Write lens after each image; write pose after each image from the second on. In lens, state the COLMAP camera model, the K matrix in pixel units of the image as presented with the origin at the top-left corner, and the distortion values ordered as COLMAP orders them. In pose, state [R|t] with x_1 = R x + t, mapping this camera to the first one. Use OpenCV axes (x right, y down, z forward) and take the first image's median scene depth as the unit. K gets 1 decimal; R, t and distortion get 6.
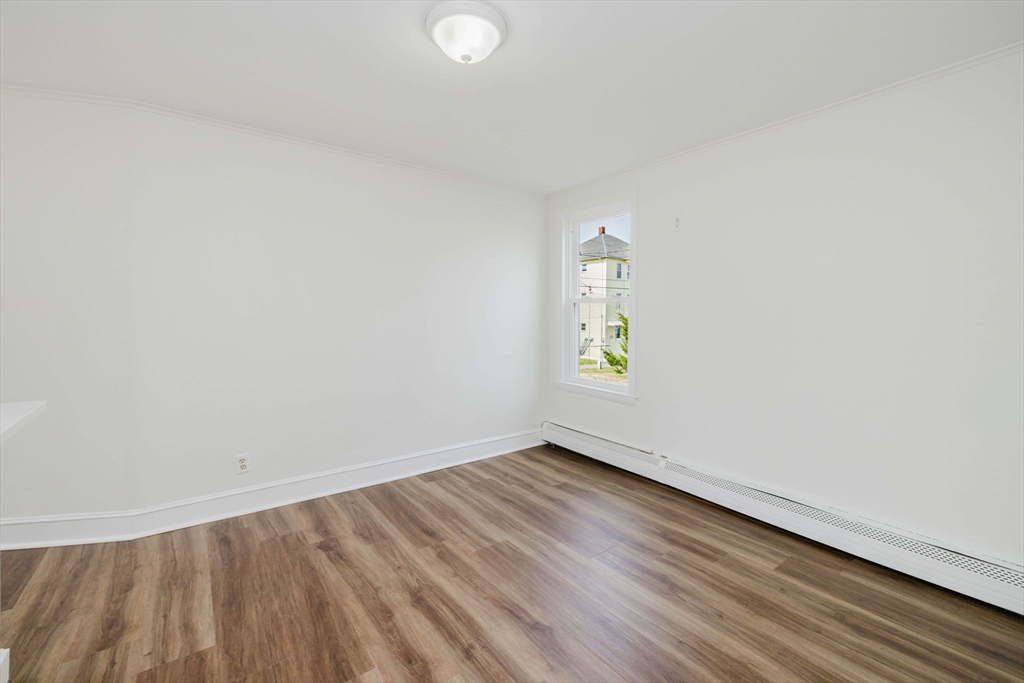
lens RADIAL K [[433.0, 0, 511.6], [0, 433.0, 337.3], [0, 0, 1]] dist [-0.001275, 0.000142]
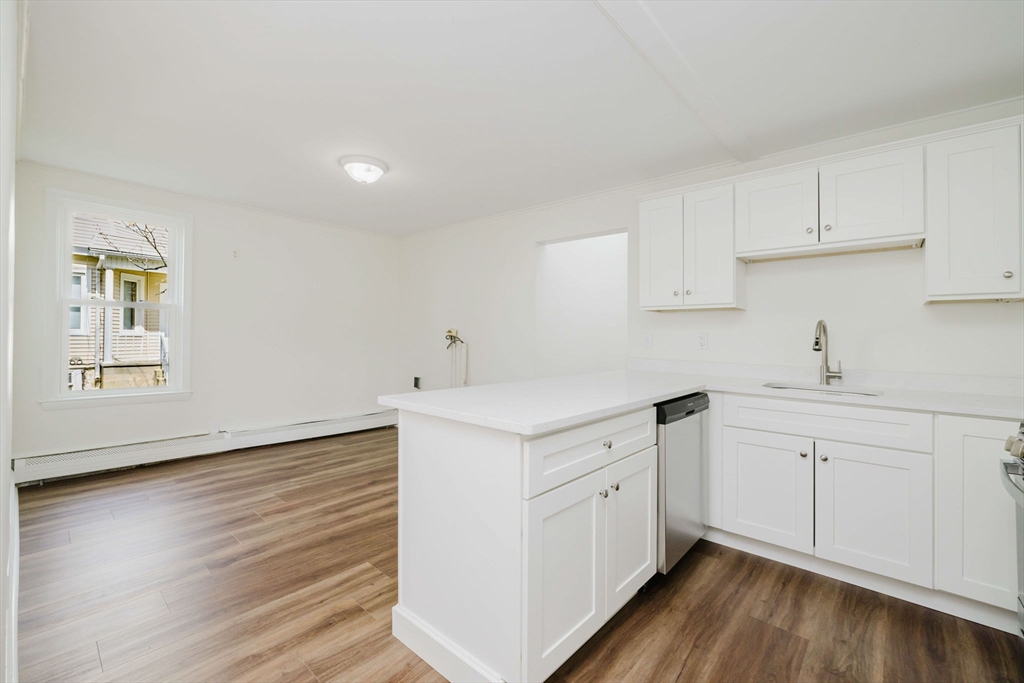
lens RADIAL K [[433.0, 0, 512.4], [0, 433.0, 335.1], [0, 0, 1]] dist [-0.001275, 0.000142]
pose [[-0.211597, -0.007829, 0.977326, -1.832383], [0.014484, 0.999833, 0.011145, -0.022972], [-0.977250, 0.016514, -0.211449, 0.707433]]
